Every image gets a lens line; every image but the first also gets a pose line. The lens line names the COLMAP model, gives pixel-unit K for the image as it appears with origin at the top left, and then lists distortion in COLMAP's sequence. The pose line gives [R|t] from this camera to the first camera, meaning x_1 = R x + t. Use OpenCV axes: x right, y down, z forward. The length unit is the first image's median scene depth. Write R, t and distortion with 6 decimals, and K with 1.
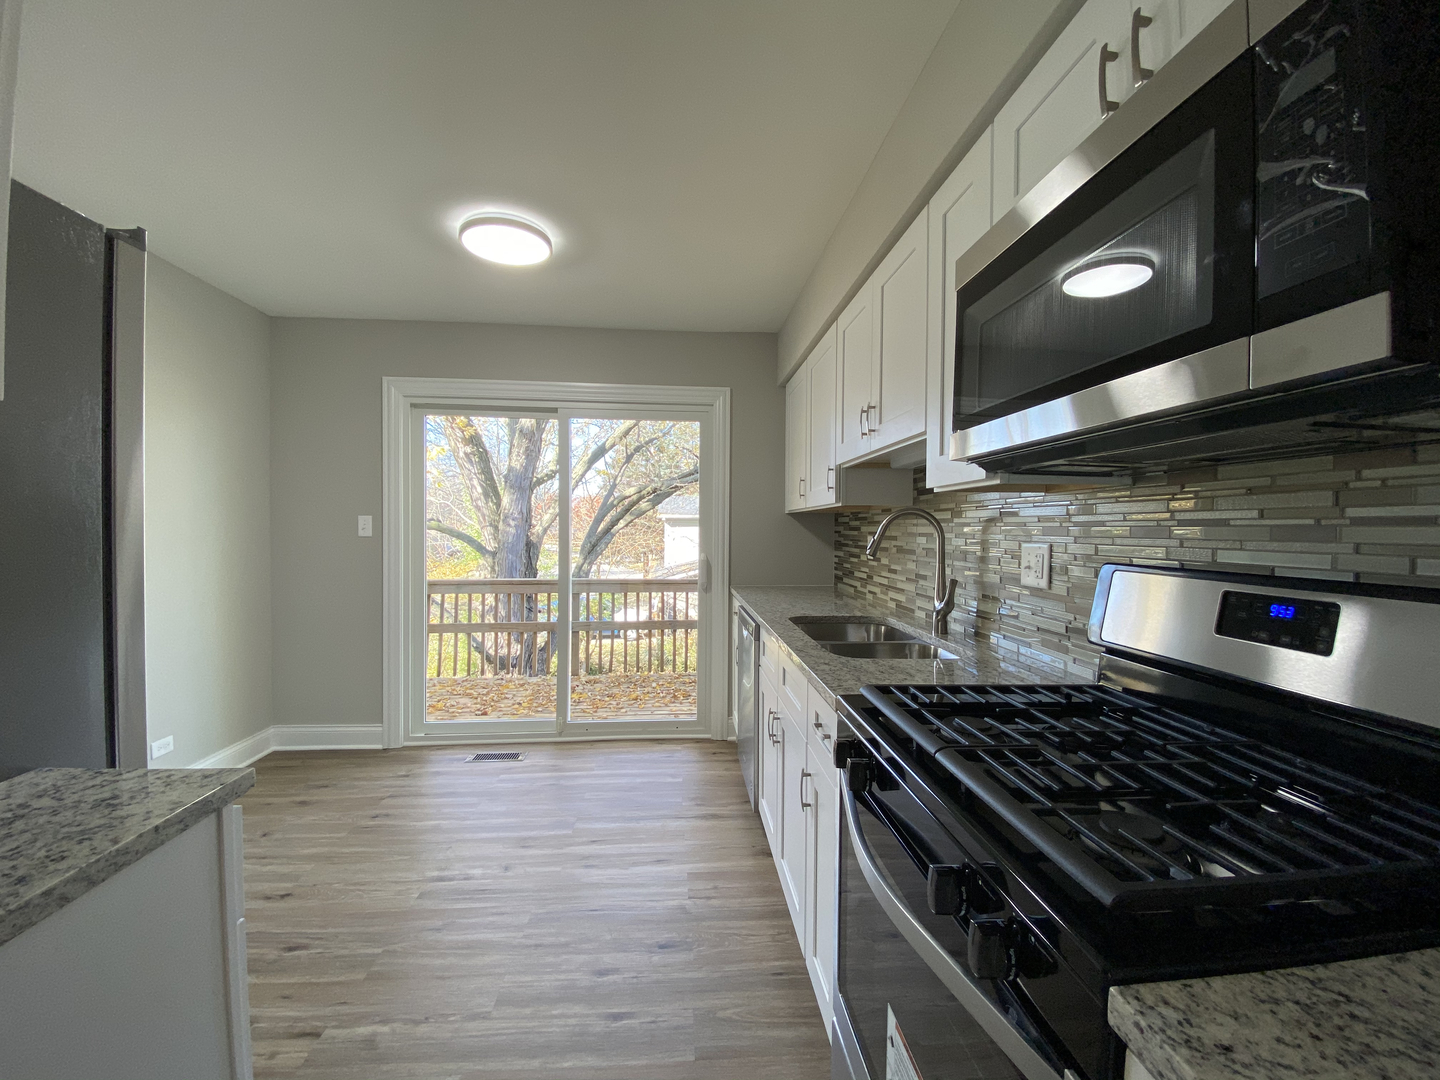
lens RADIAL K [[585.3, 0, 718.8], [0, 585.3, 537.7], [0, 0, 1]] dist [0.029755, -0.020803]
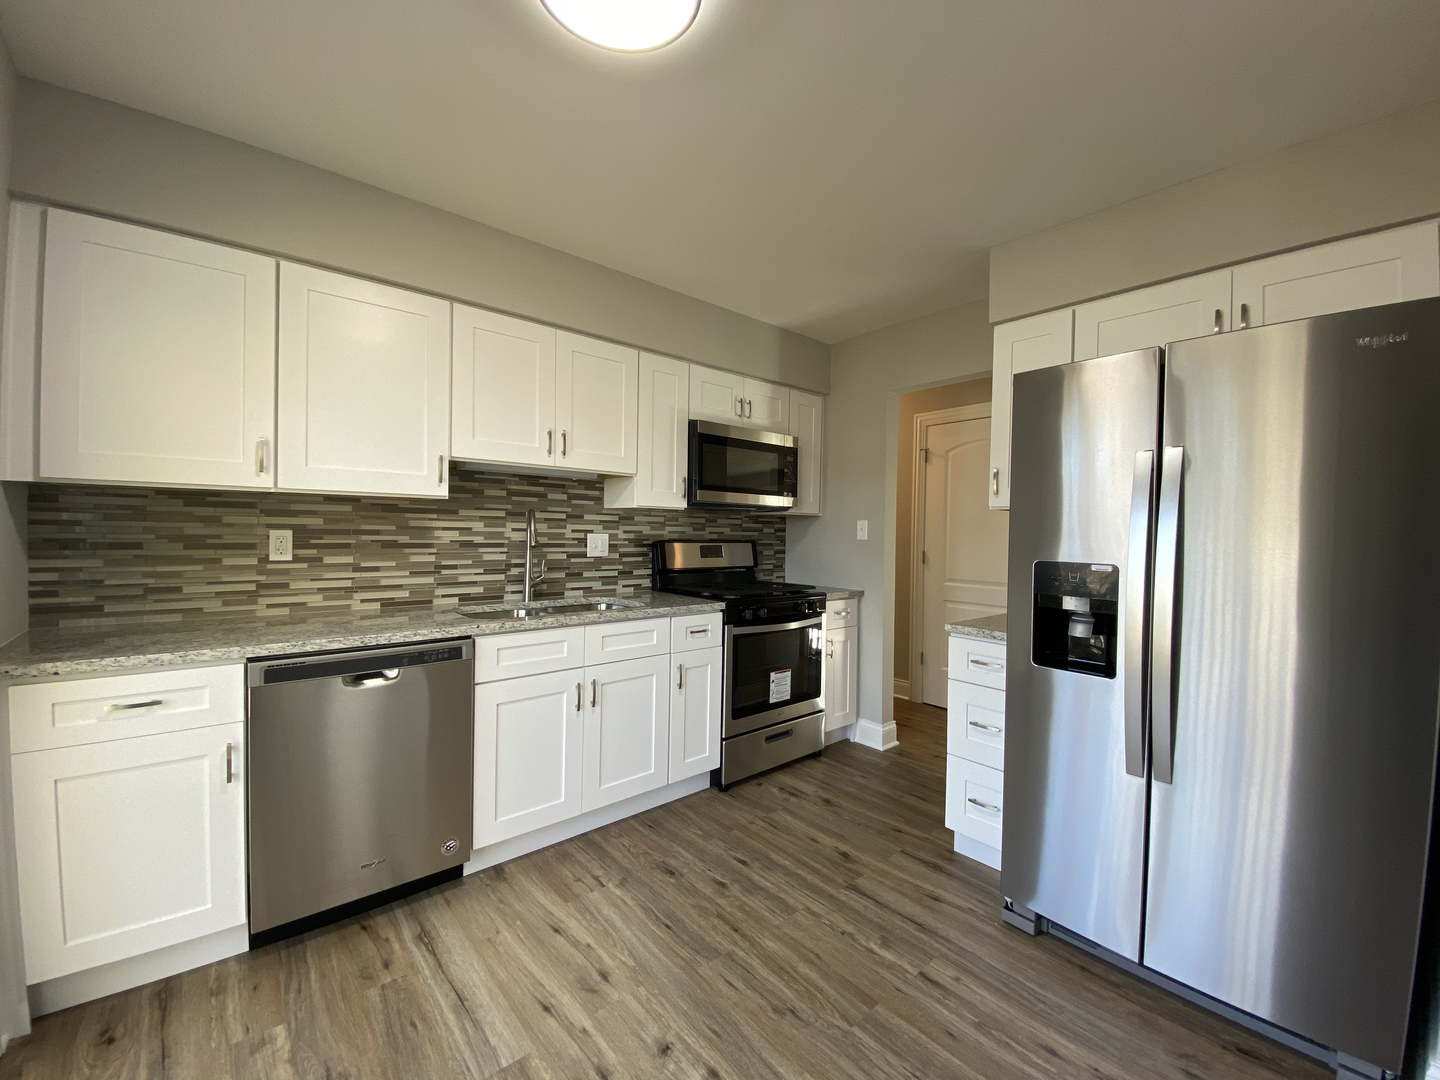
lens RADIAL K [[585.3, 0, 718.8], [0, 585.3, 537.7], [0, 0, 1]] dist [0.029755, -0.020803]
pose [[-0.590804, -0.027795, 0.806336, -1.304537], [-0.006445, 0.999537, 0.029732, -0.037951], [-0.806790, 0.012369, -0.590709, 1.918334]]
